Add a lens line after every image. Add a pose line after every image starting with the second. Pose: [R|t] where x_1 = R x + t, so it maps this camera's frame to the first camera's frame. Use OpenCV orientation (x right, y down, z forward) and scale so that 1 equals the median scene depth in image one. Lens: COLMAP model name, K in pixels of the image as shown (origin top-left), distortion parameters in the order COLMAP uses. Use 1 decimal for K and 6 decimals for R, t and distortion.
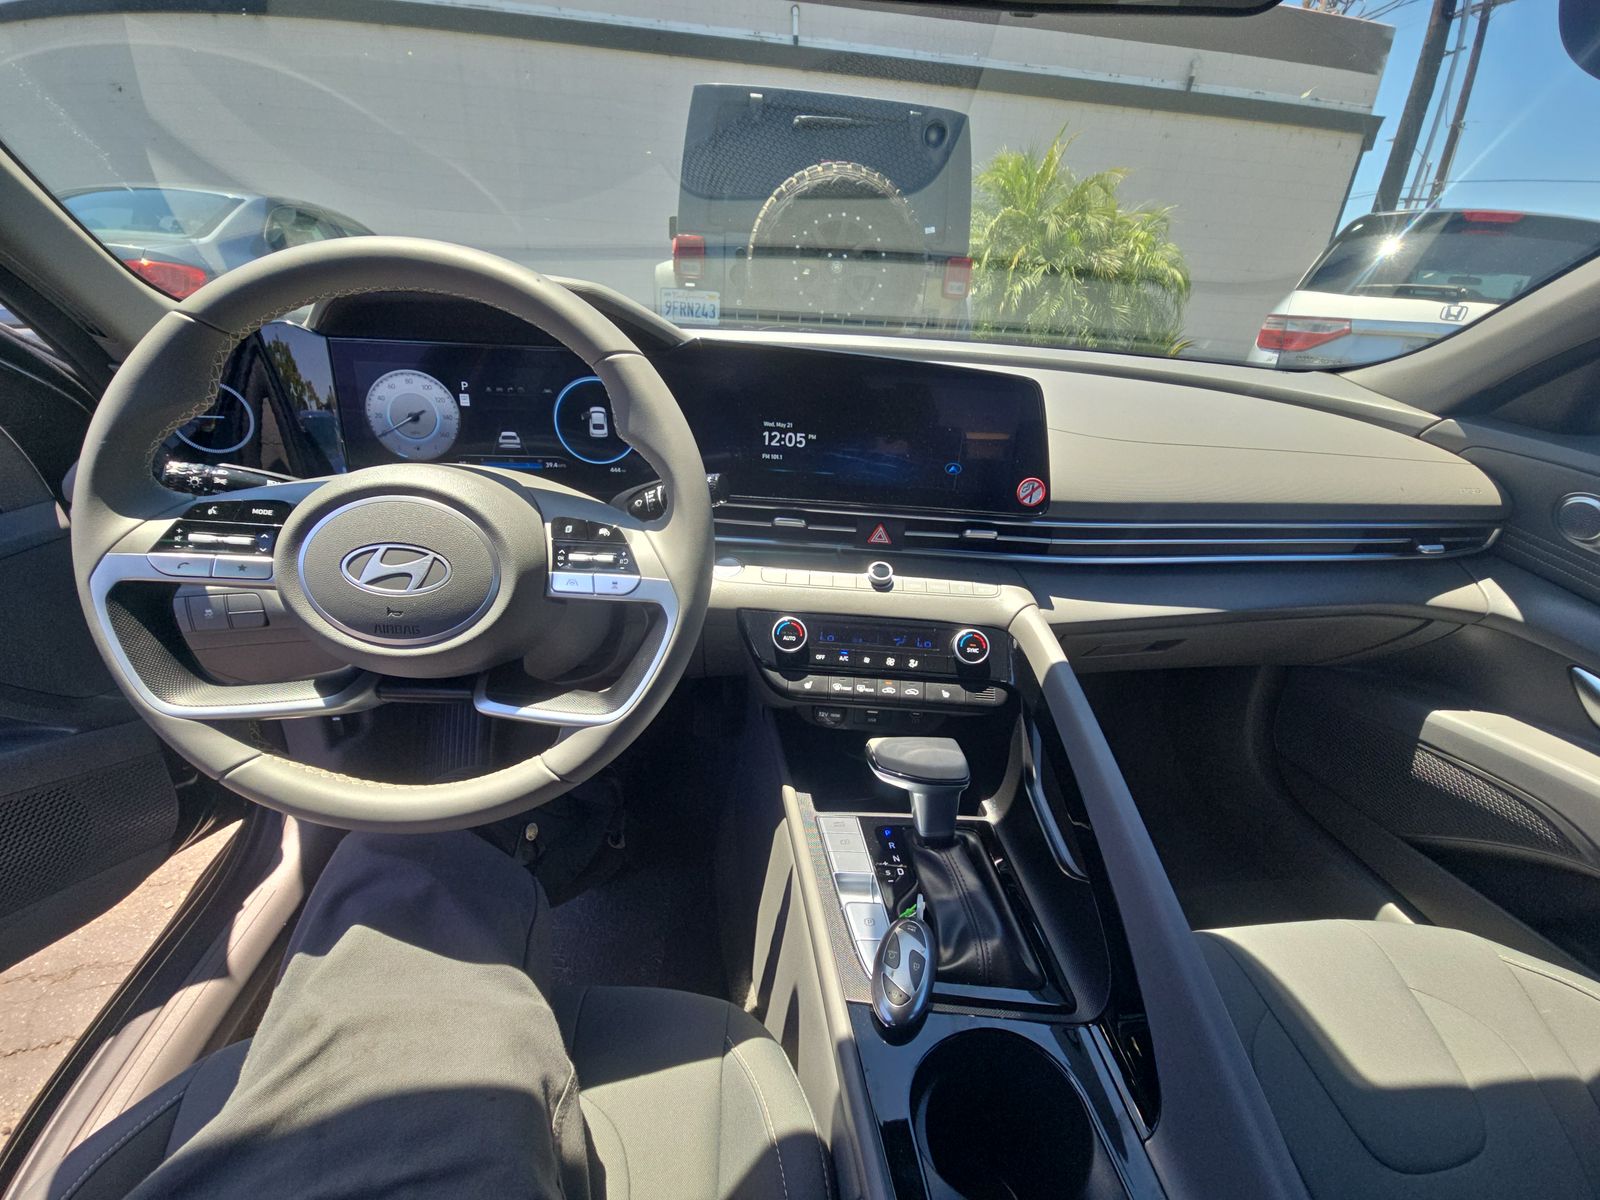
lens RADIAL K [[656.7, 0, 801.0], [0, 656.7, 594.3], [0, 0, 1]] dist [0.012134, -0.011763]
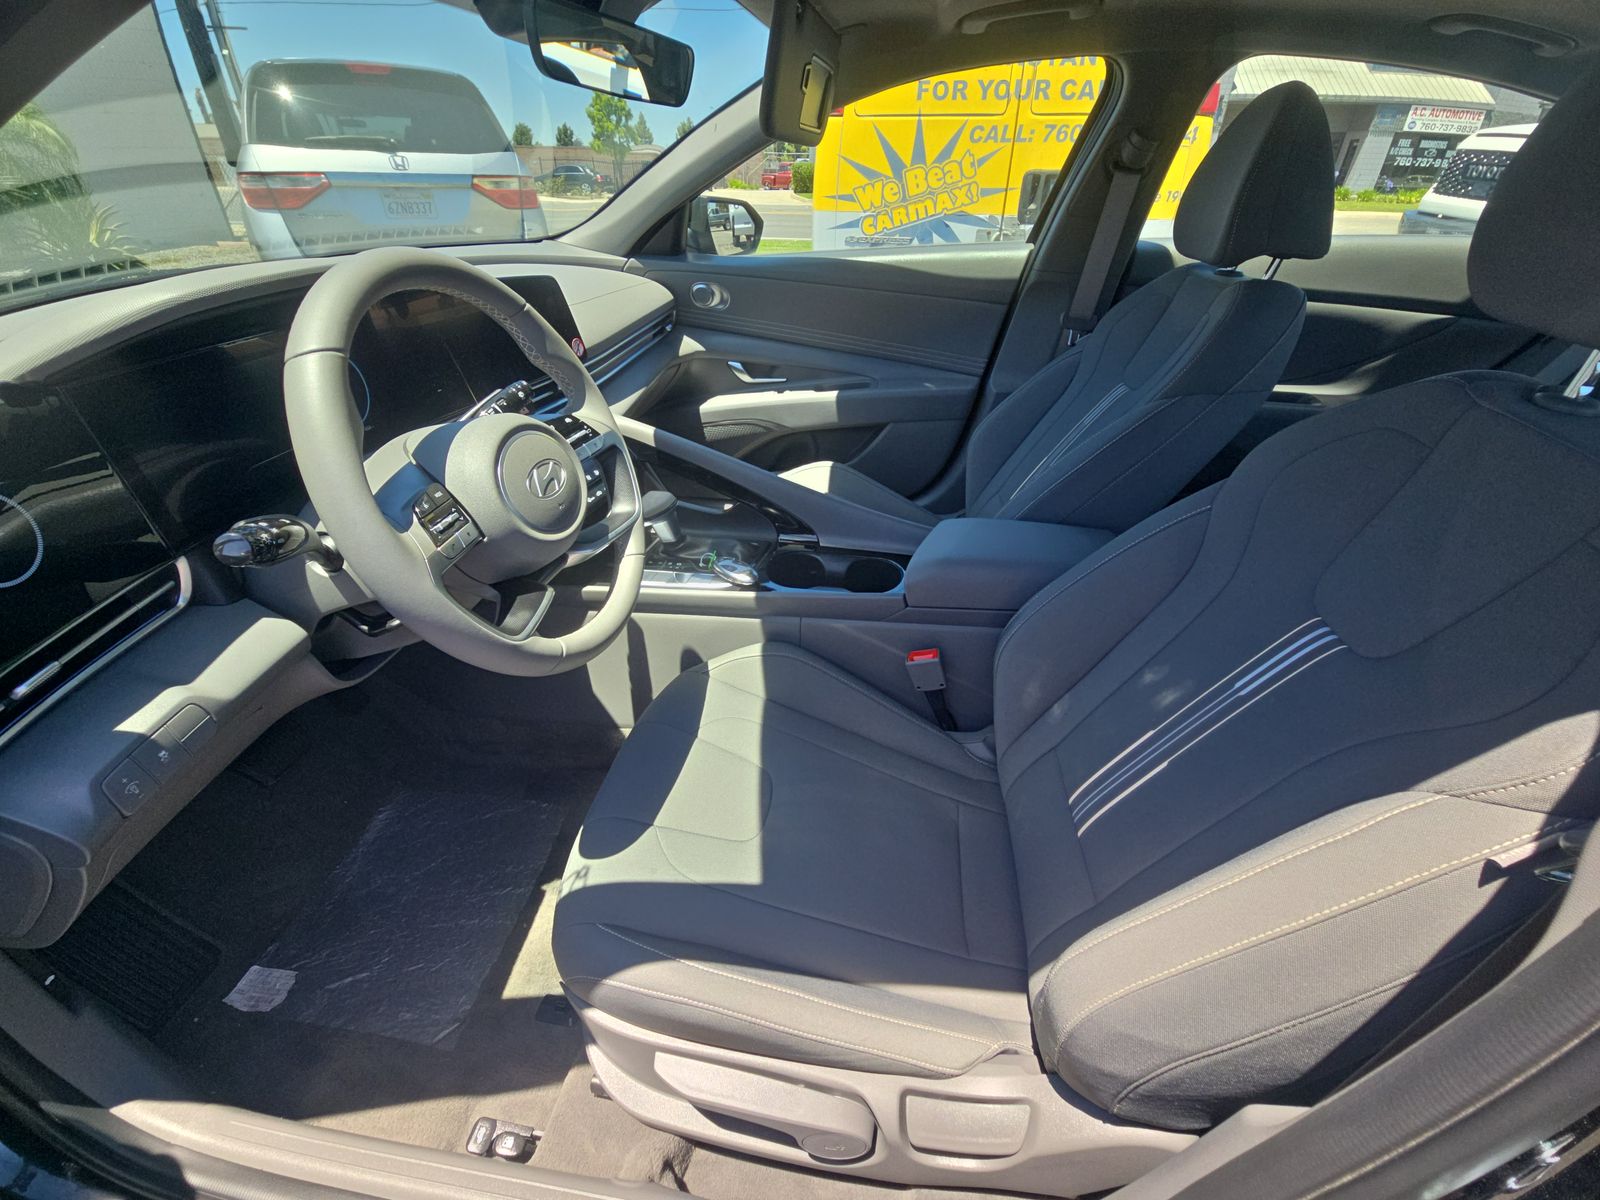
lens RADIAL K [[656.7, 0, 801.0], [0, 656.7, 594.3], [0, 0, 1]] dist [0.012134, -0.011763]
pose [[0.263318, -0.558974, 0.786264, -1.152475], [0.400353, 0.804847, 0.438108, -0.161405], [-0.877714, 0.199421, 0.435718, -0.066214]]
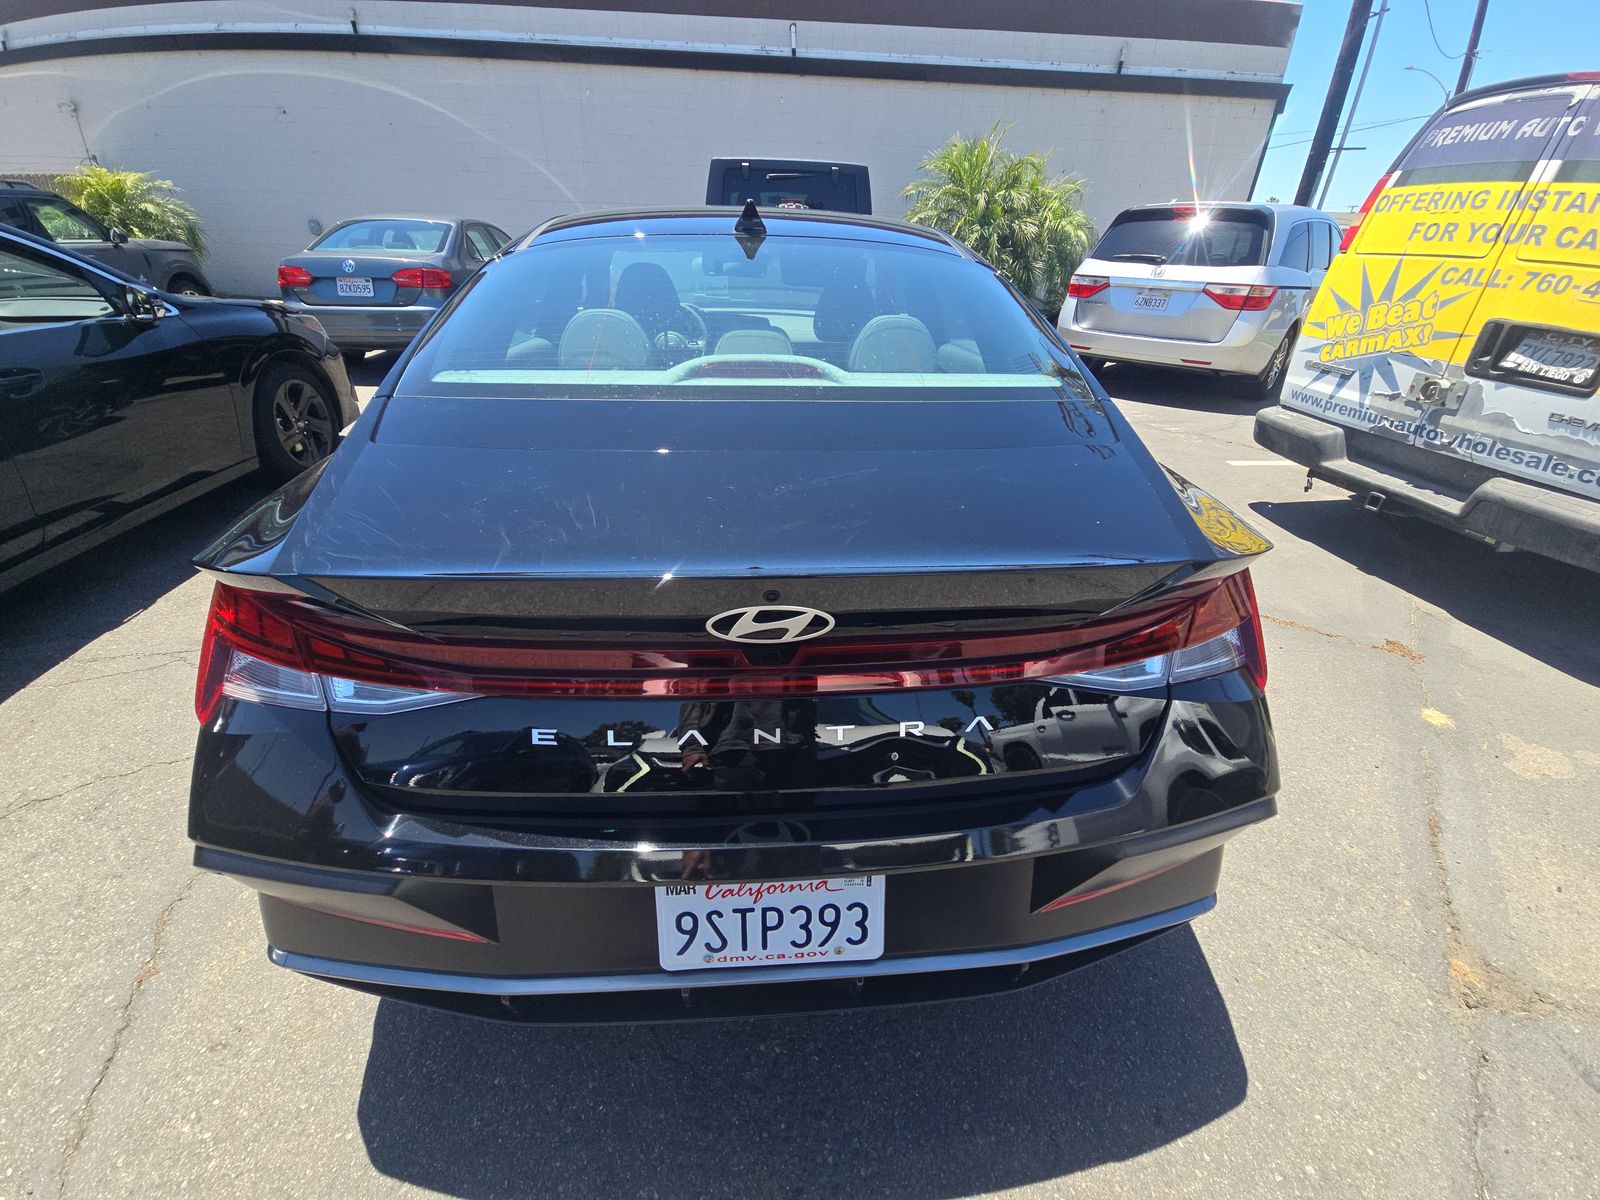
lens RADIAL K [[634.7, 0, 792.9], [0, 634.7, 598.6], [0, 0, 1]] dist [0.057266, -0.031380]
pose [[0.998623, -0.003912, -0.052316, 0.665017], [0.008032, 0.996860, 0.078780, 1.479893], [0.051844, -0.079092, 0.995518, -4.349959]]
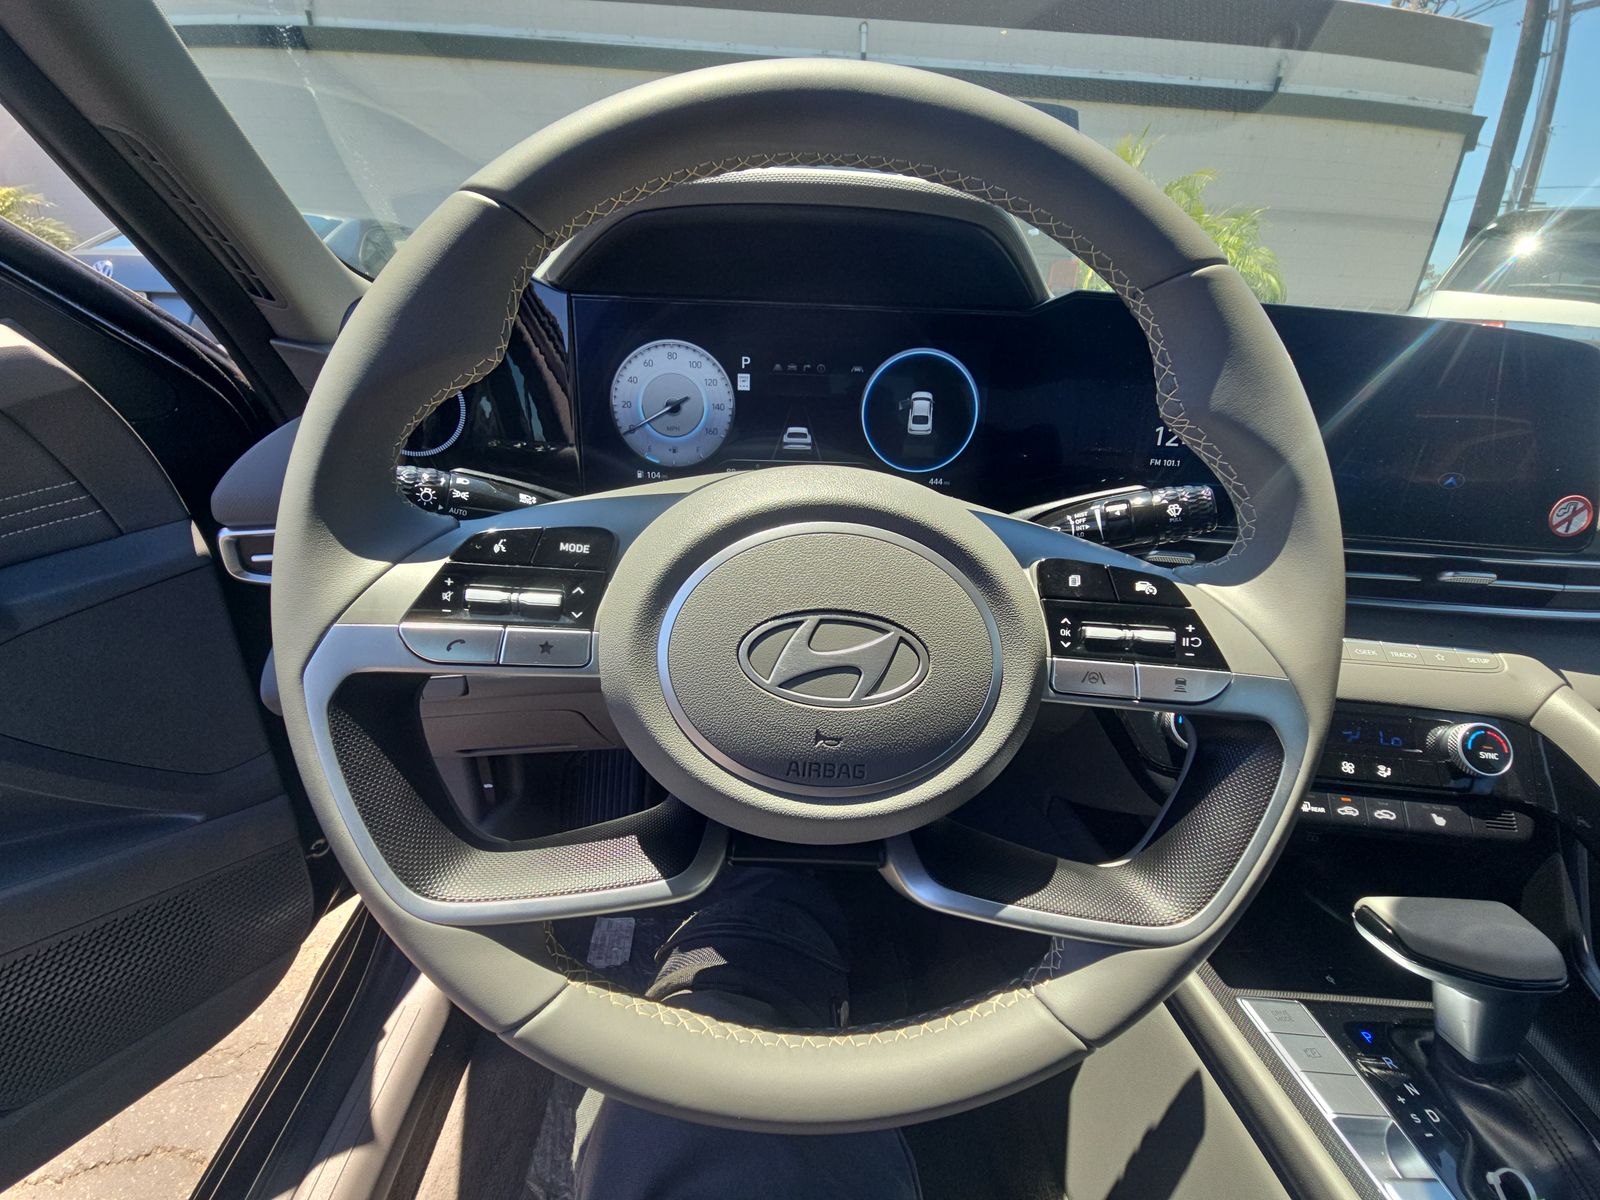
lens RADIAL K [[666.4, 0, 799.9], [0, 666.4, 590.1], [0, 0, 1]] dist [0.010662, -0.013244]
pose [[0.997134, 0.013830, -0.074382, -0.386625], [-0.016202, 0.999377, -0.031370, -0.049166], [0.073901, 0.032485, 0.996736, 0.290772]]
